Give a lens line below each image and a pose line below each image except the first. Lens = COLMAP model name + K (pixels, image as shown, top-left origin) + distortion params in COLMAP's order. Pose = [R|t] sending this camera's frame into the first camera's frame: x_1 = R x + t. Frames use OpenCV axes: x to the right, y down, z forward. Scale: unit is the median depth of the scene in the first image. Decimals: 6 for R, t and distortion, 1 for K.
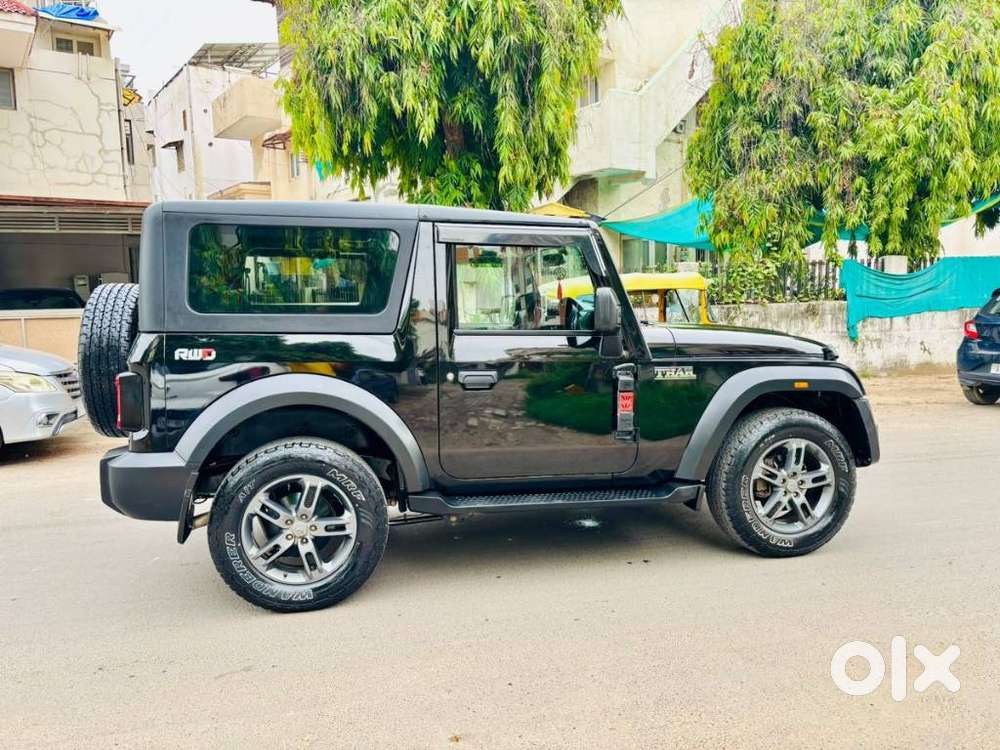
lens RADIAL K [[756.2, 0, 499.2], [0, 756.2, 373.6], [0, 0, 1]] dist [0.048260, -0.043772]
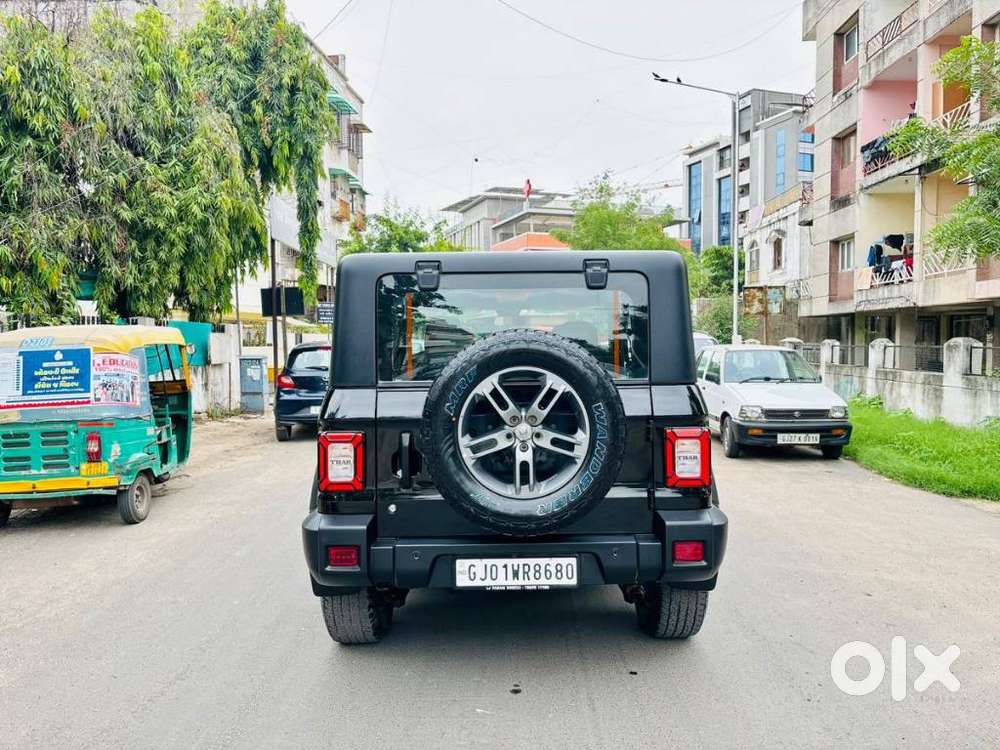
lens RADIAL K [[756.2, 0, 508.7], [0, 756.2, 377.8], [0, 0, 1]] dist [0.048260, -0.043772]
pose [[0.225129, -0.020713, 0.974109, -0.506547], [0.093503, 0.995619, -0.000439, -0.031019], [-0.969832, 0.091181, 0.226079, 0.355533]]
